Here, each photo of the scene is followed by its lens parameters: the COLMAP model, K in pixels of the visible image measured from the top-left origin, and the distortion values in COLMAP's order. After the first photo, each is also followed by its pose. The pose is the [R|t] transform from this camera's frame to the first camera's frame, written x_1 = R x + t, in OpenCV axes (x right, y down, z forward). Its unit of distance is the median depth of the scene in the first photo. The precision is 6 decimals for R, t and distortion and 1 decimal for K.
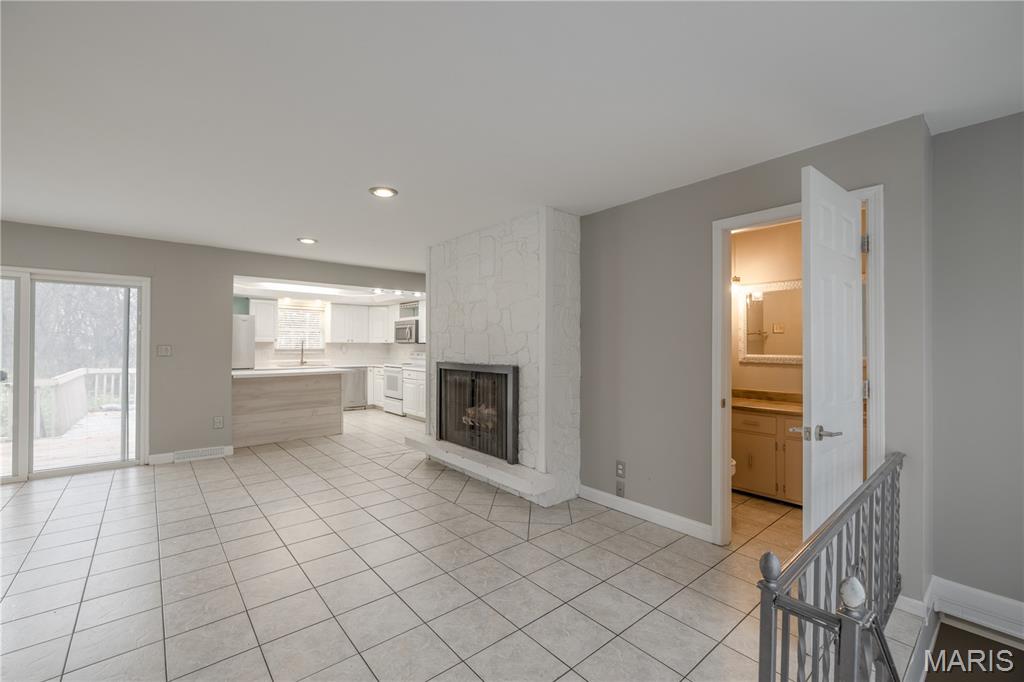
lens RADIAL K [[435.1, 0, 507.9], [0, 435.1, 343.5], [0, 0, 1]] dist [0.000594, 0.000038]
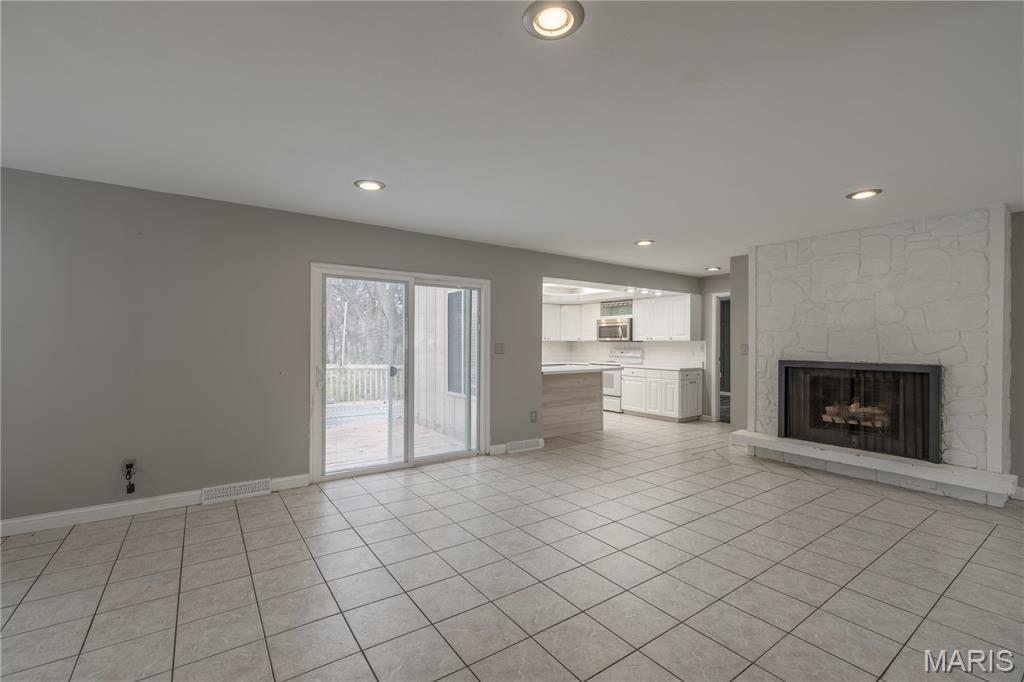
lens RADIAL K [[435.1, 0, 507.9], [0, 435.1, 343.5], [0, 0, 1]] dist [0.000594, 0.000038]
pose [[0.996082, 0.001347, -0.088430, -0.692017], [-0.000812, 0.999981, 0.006085, -0.002188], [0.088436, -0.005990, 0.996064, -0.062910]]
